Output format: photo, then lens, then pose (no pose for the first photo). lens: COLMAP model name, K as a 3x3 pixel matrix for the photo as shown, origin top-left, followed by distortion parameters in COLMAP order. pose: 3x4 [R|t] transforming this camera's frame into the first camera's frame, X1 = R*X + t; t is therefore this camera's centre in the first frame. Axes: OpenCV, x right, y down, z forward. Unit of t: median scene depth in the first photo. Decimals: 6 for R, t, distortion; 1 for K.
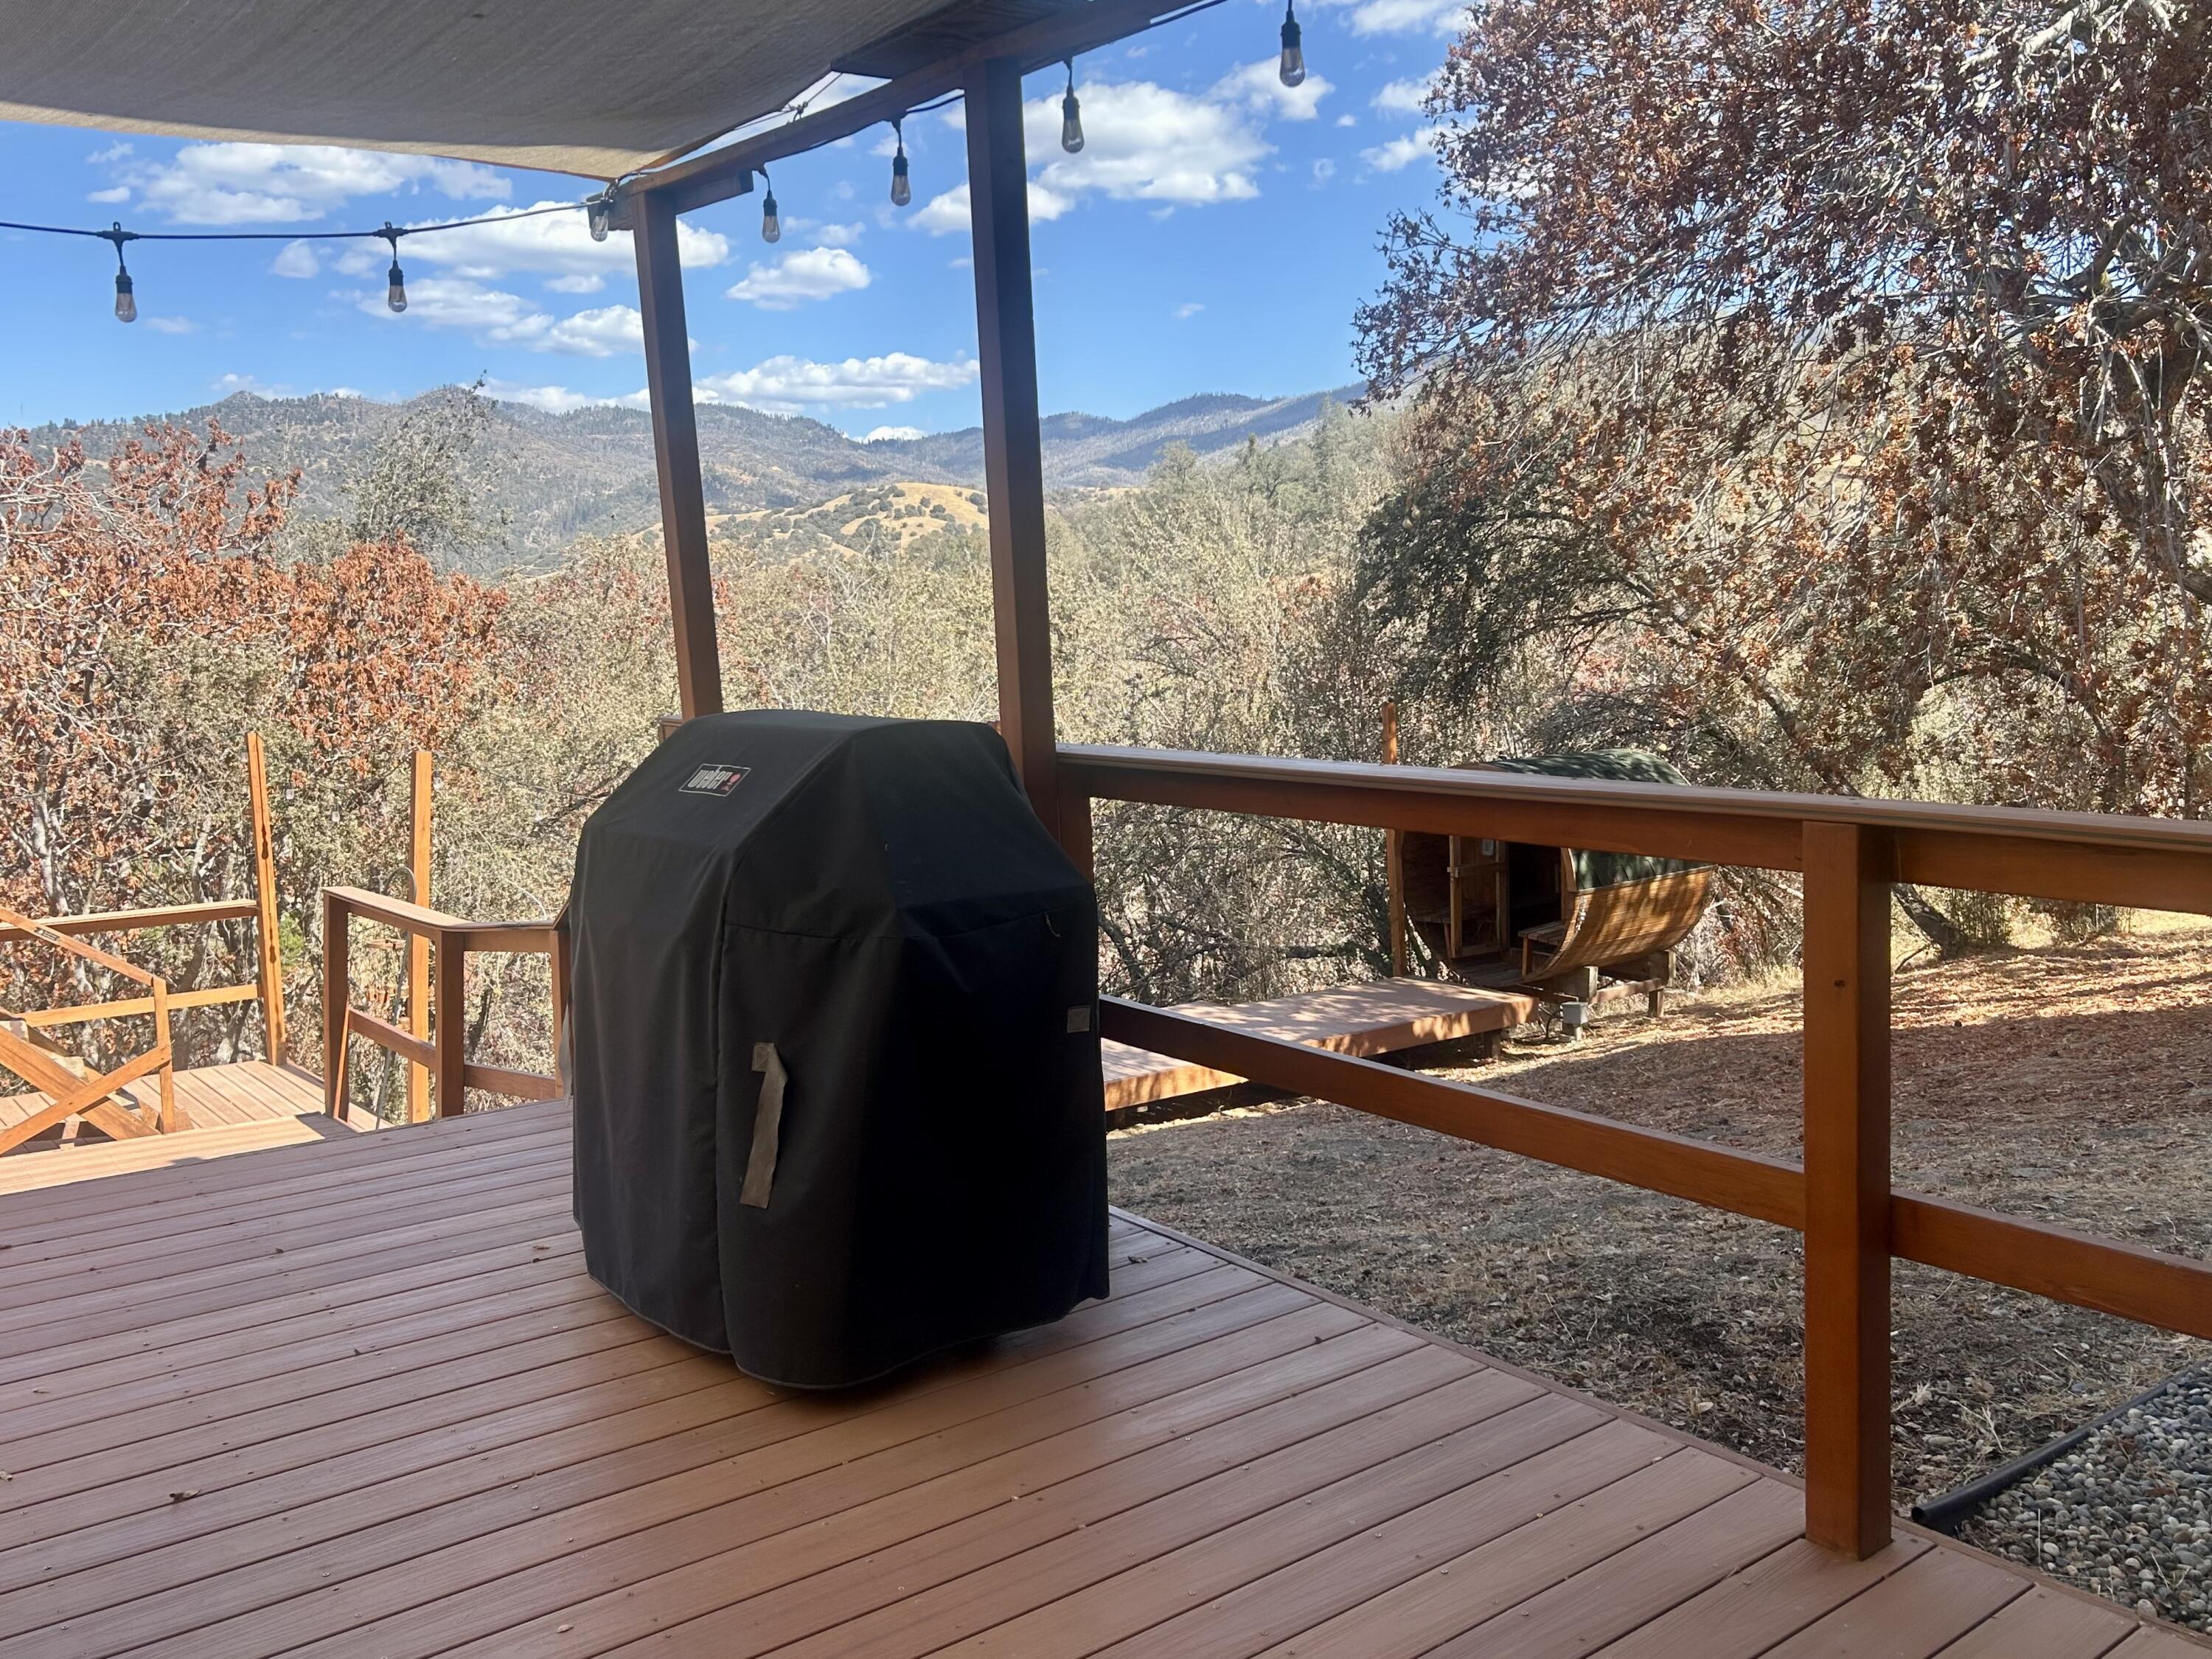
lens RADIAL K [[1842.6, 0, 1106.0], [0, 1842.6, 829.5], [0, 0, 1]] dist [0.180311, -0.493674]
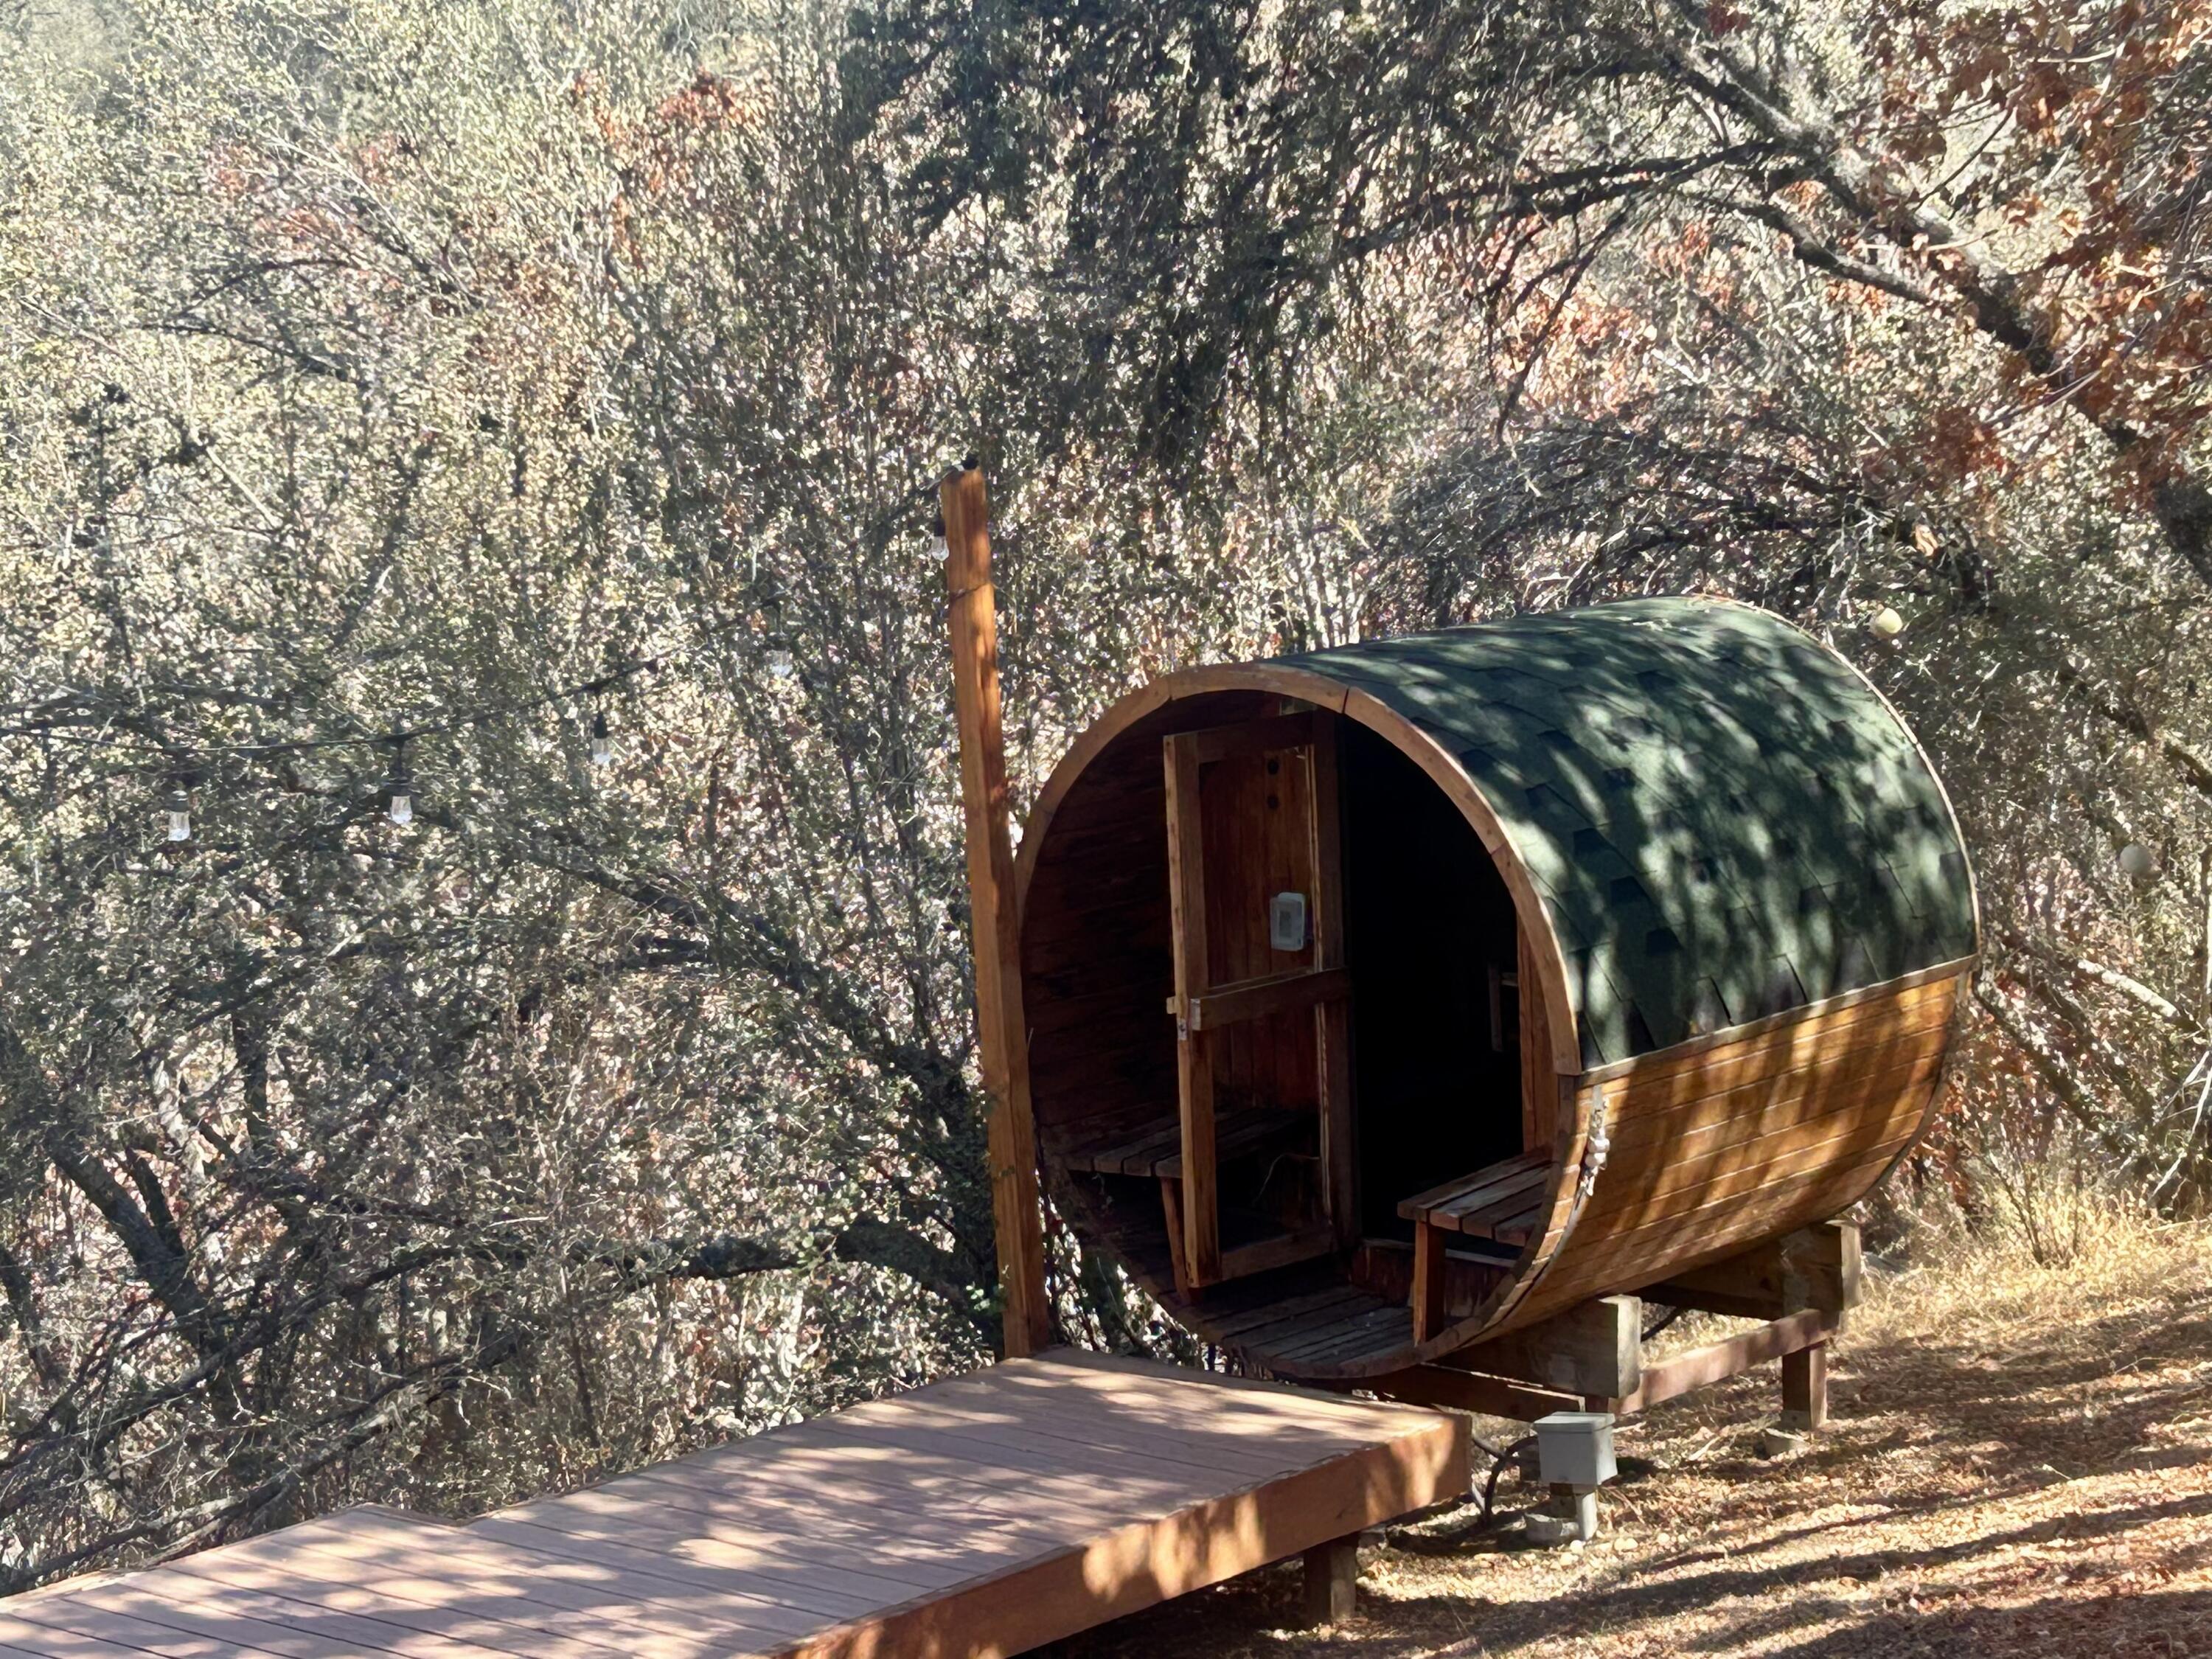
lens RADIAL K [[4834.9, 0, 1106.0], [0, 4834.9, 829.5], [0, 0, 1]] dist [0.197963, 0.149485]
pose [[0.982206, -0.036155, 0.184292, 0.025805], [0.033581, 0.999290, 0.017071, -0.021883], [-0.184778, -0.010579, 0.982723, 0.205189]]
